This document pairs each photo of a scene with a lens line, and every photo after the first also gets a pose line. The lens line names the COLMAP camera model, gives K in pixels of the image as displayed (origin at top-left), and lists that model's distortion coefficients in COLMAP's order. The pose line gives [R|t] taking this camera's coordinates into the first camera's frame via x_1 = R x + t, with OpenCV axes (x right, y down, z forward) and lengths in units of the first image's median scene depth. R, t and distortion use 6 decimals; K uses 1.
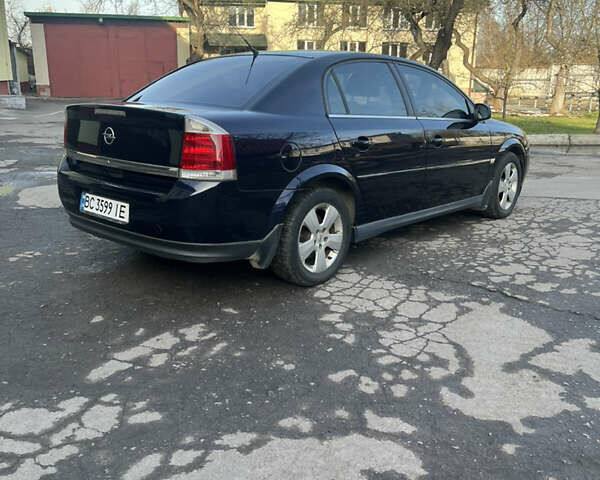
lens RADIAL K [[589.1, 0, 300.0], [0, 589.1, 240.0], [0, 0, 1]] dist [0.084588, -0.133930]
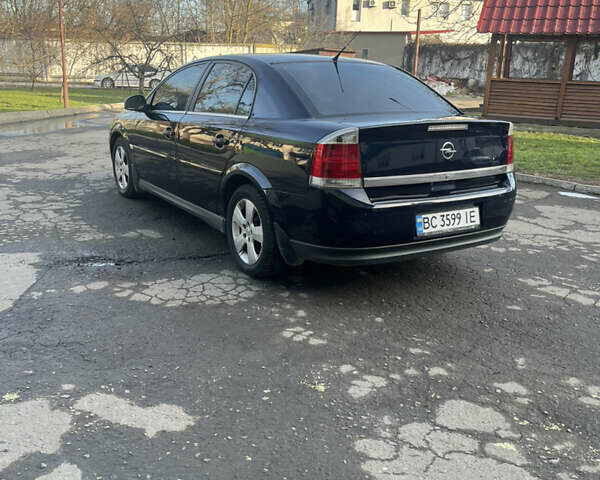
lens RADIAL K [[589.1, 0, 300.0], [0, 589.1, 240.0], [0, 0, 1]] dist [0.084588, -0.133930]
pose [[0.284000, -0.274138, 0.918799, -1.374746], [0.223444, 0.950795, 0.214619, -0.305473], [-0.932425, 0.144348, 0.331280, 0.926630]]
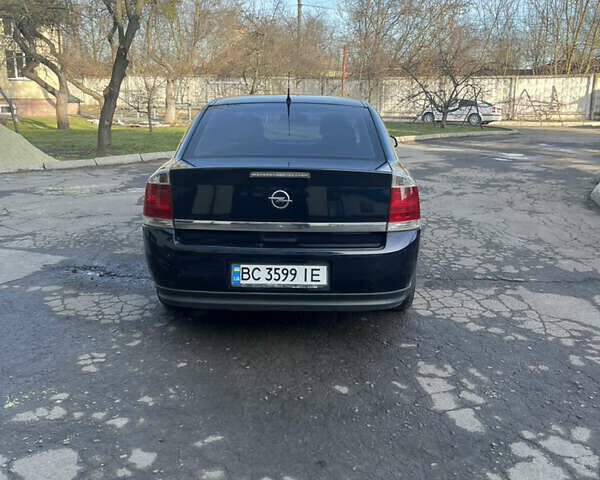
lens RADIAL K [[589.1, 0, 300.0], [0, 589.1, 240.0], [0, 0, 1]] dist [0.084588, -0.133930]
pose [[0.754143, -0.161909, 0.636439, -0.905368], [0.167223, 0.984530, 0.052312, -0.156282], [-0.635063, 0.066977, 0.769551, 0.269744]]
